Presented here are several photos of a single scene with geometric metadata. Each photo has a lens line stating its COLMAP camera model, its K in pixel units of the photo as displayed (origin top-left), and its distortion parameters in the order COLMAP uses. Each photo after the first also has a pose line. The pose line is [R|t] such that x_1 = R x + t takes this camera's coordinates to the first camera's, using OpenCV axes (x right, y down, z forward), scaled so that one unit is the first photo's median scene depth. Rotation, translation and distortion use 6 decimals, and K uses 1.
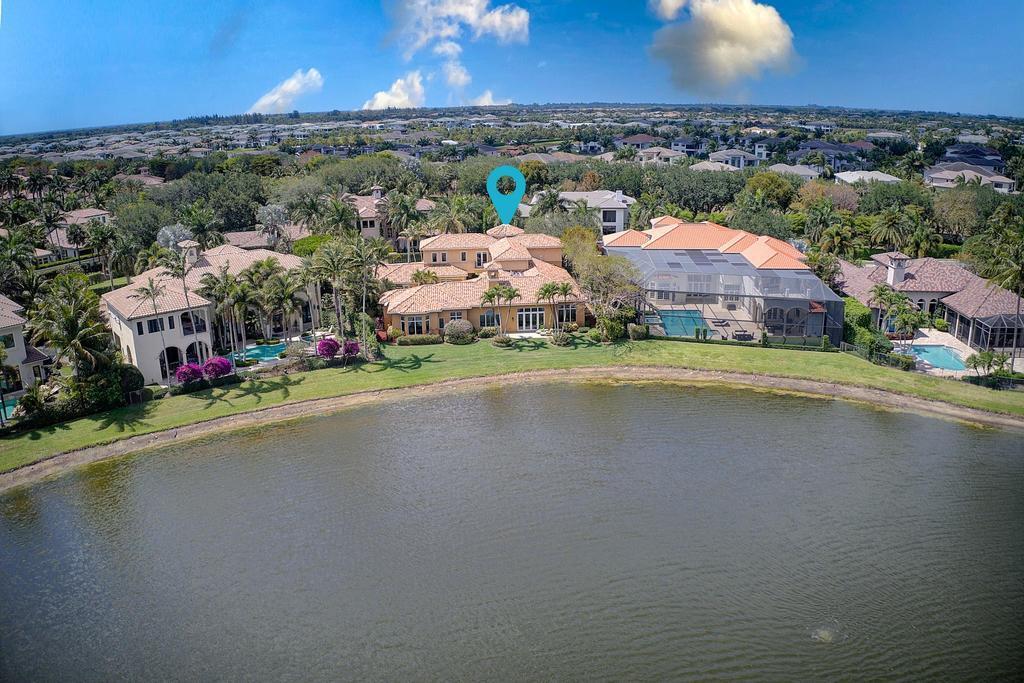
lens RADIAL K [[798.6, 0, 512.0], [0, 798.6, 341.5], [0, 0, 1]] dist [-0.193745, 0.029085]
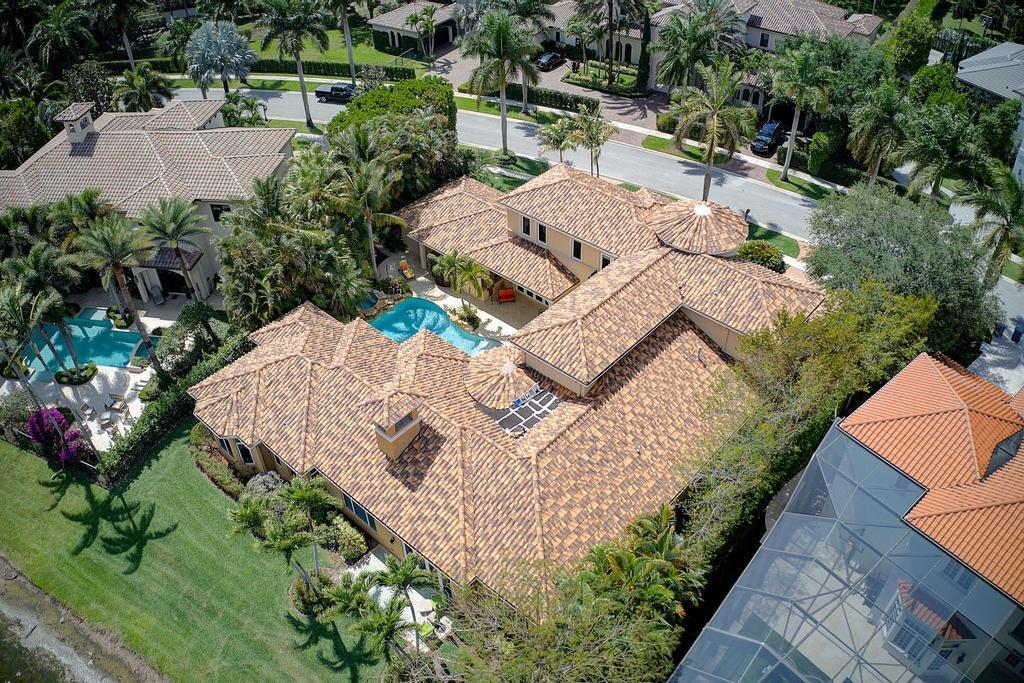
lens RADIAL K [[798.6, 0, 512.0], [0, 798.6, 341.5], [0, 0, 1]] dist [-0.193745, 0.029085]
pose [[0.671734, 0.482813, -0.561841, 0.181487], [-0.198870, 0.848122, 0.491059, -0.269228], [0.713600, -0.218128, 0.665730, 0.680066]]
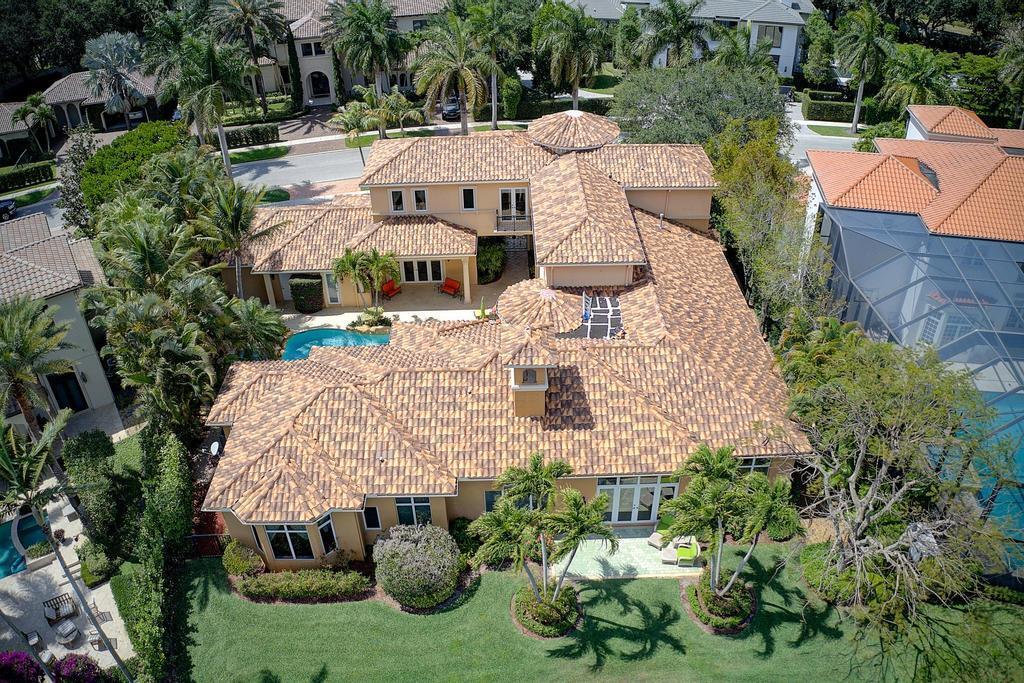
lens RADIAL K [[798.6, 0, 512.0], [0, 798.6, 341.5], [0, 0, 1]] dist [-0.193745, 0.029085]
pose [[0.996458, 0.044238, -0.071517, -0.006167], [-0.018434, 0.944672, 0.327499, -0.171304], [0.082048, -0.325020, 0.942141, 0.596726]]
